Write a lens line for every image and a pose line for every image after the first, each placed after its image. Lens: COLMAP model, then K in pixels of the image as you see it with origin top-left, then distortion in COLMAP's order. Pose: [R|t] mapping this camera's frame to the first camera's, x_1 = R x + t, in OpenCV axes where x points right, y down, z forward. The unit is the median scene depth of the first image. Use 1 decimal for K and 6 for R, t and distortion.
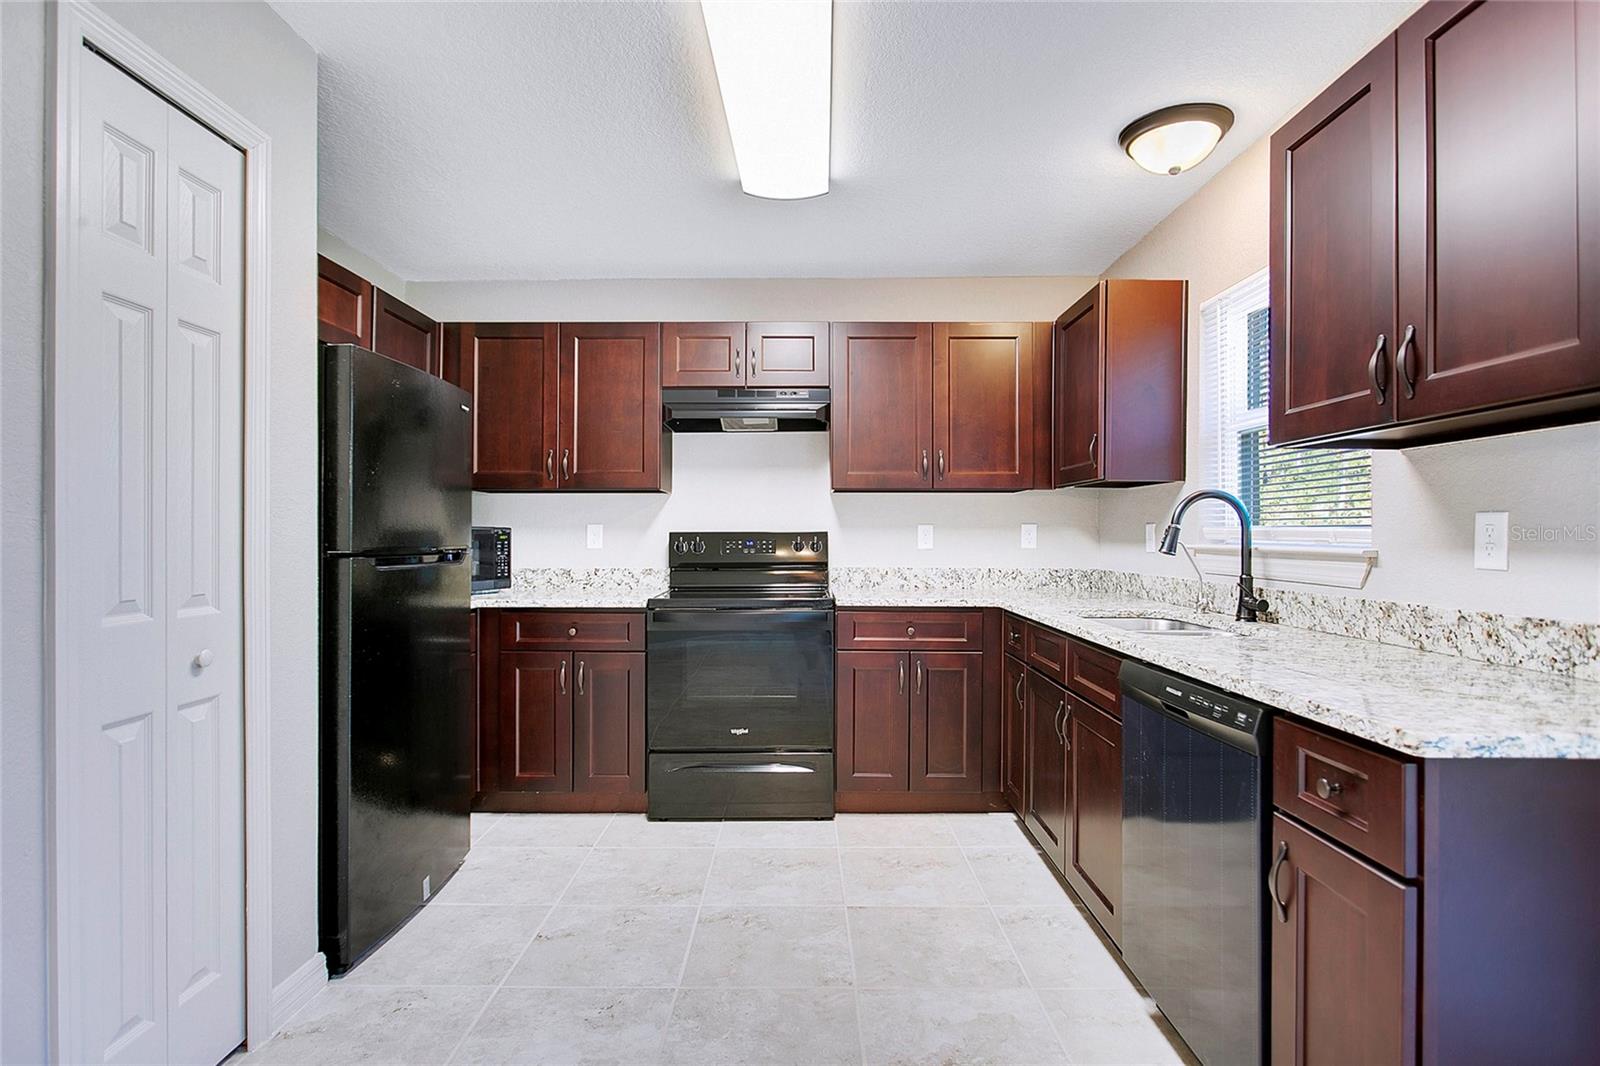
lens RADIAL K [[800.1, 0, 798.3], [0, 800.1, 530.6], [0, 0, 1]] dist [-0.017244, 0.004149]
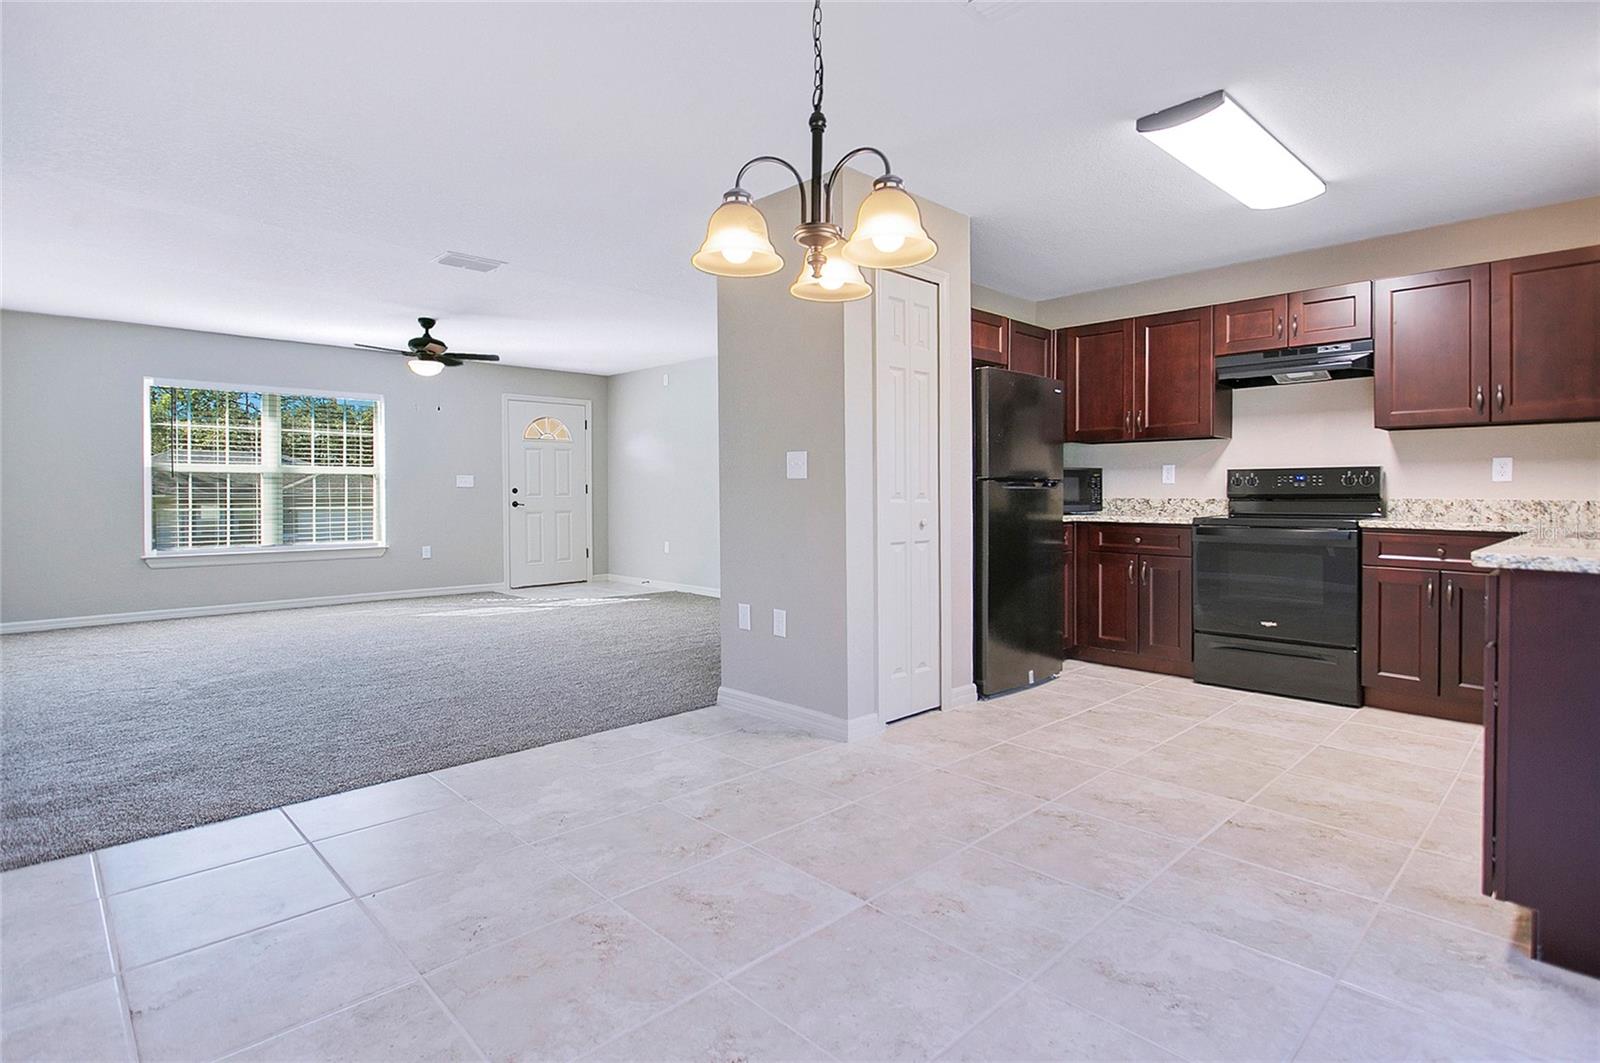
lens RADIAL K [[800.1, 0, 804.9], [0, 800.1, 494.7], [0, 0, 1]] dist [-0.017244, 0.004149]
pose [[0.702906, 0.001135, -0.711282, 0.280194], [0.006906, 0.999941, 0.008421, 0.028155], [0.711249, -0.010832, 0.702857, -0.373384]]
